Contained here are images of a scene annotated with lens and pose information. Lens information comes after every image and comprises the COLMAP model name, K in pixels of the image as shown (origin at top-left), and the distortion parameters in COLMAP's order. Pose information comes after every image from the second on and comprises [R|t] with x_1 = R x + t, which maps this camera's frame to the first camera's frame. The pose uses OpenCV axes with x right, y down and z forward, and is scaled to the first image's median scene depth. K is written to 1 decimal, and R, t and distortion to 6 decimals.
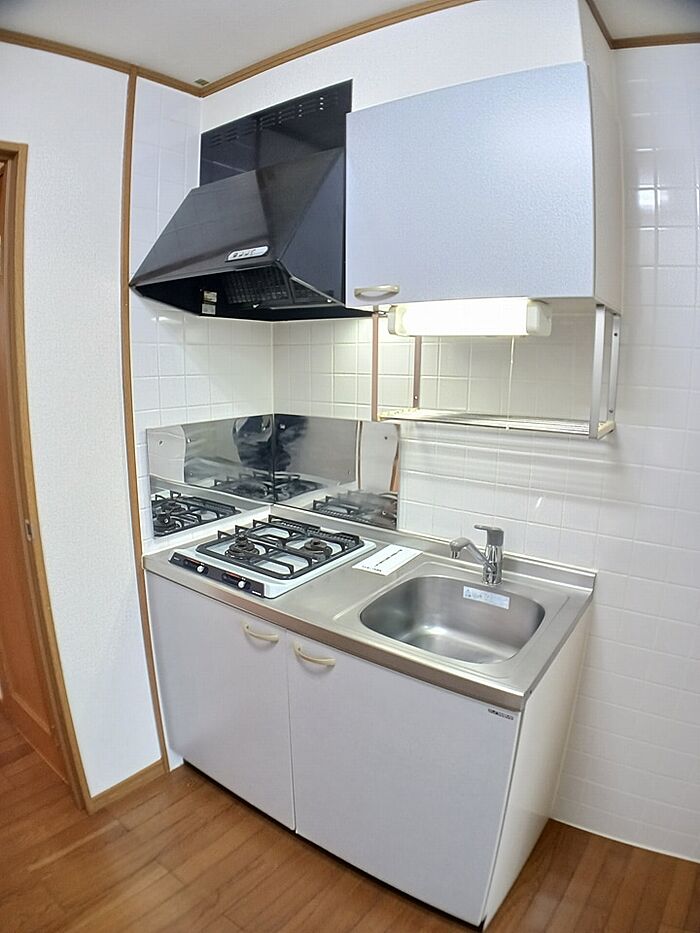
lens RADIAL K [[551.8, 0, 350.0], [0, 551.8, 466.5], [0, 0, 1]] dist [-0.190847, 0.024979]
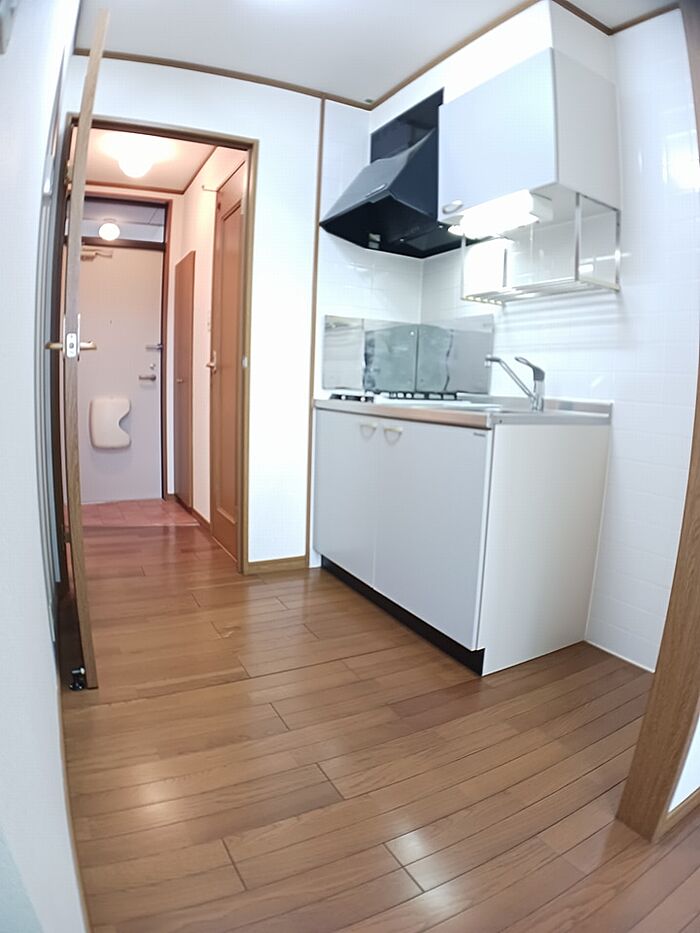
lens RADIAL K [[551.8, 0, 350.0], [0, 551.8, 466.5], [0, 0, 1]] dist [-0.190847, 0.024979]
pose [[0.900748, 0.083205, -0.426298, 0.431385], [-0.111498, 0.992885, -0.041797, 0.461583], [0.419787, 0.085180, 0.903617, -0.394791]]
